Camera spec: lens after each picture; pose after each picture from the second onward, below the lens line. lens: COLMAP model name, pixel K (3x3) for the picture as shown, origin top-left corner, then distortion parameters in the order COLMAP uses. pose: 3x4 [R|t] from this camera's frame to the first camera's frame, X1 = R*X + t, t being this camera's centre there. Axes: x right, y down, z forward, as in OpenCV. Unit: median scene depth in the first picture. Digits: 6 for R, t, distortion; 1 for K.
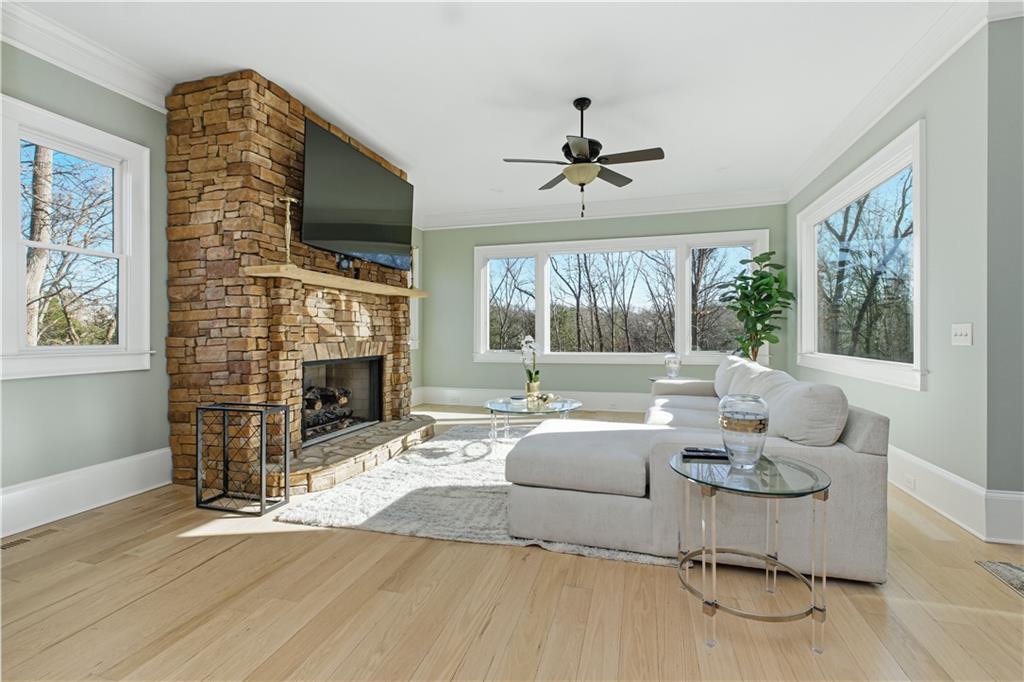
lens RADIAL K [[452.1, 0, 517.3], [0, 452.1, 337.3], [0, 0, 1]] dist [-0.001552, -0.000166]
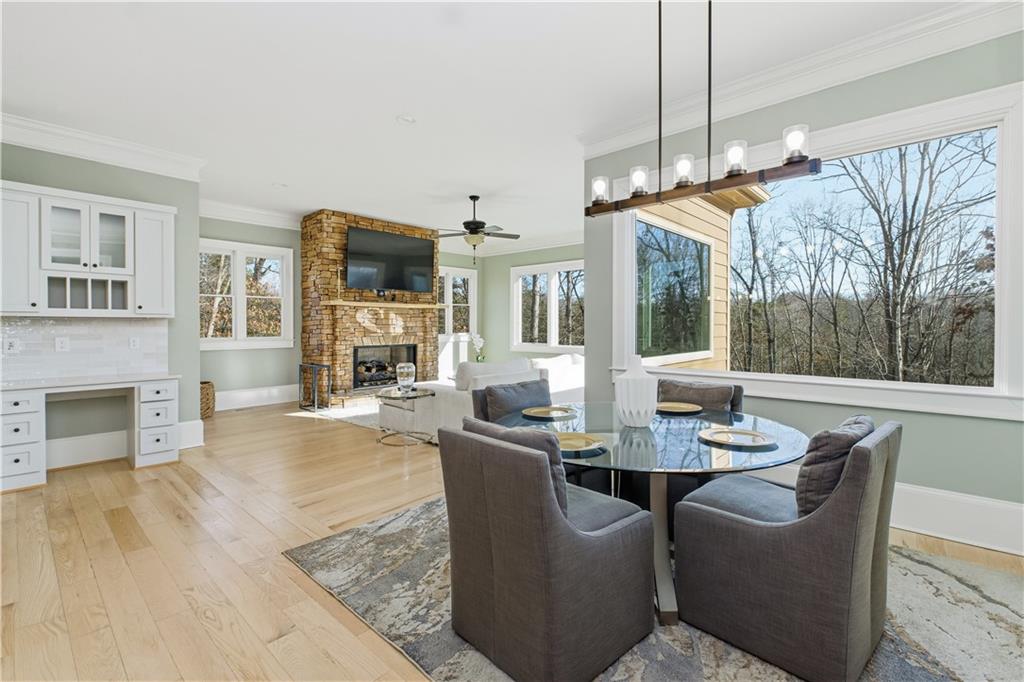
lens RADIAL K [[450.1, 0, 513.2], [0, 450.1, 329.2], [0, 0, 1]] dist [-0.000916, -0.000038]
pose [[0.887770, 0.001929, -0.460283, 0.998708], [-0.003207, 0.999993, -0.001994, -0.017006], [0.460276, 0.003247, 0.887770, -0.402914]]
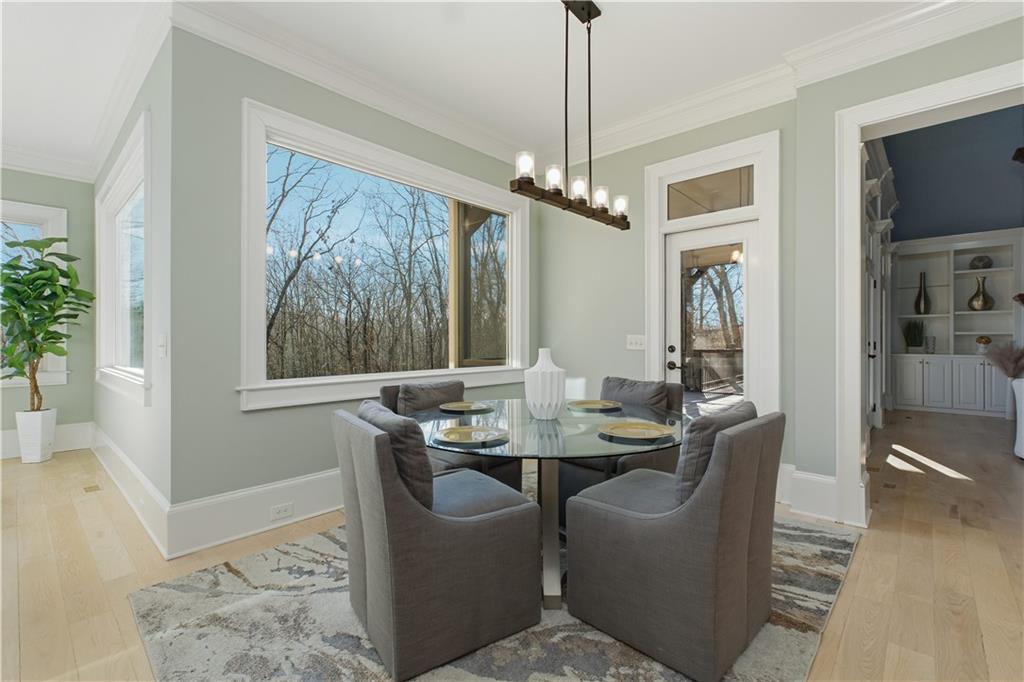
lens RADIAL K [[452.1, 0, 517.3], [0, 452.1, 337.3], [0, 0, 1]] dist [-0.001552, -0.000166]
pose [[0.453535, 0.007520, 0.891207, 0.323961], [0.009399, 0.999868, -0.013219, -0.000909], [-0.891189, 0.014371, 0.453404, -0.066831]]
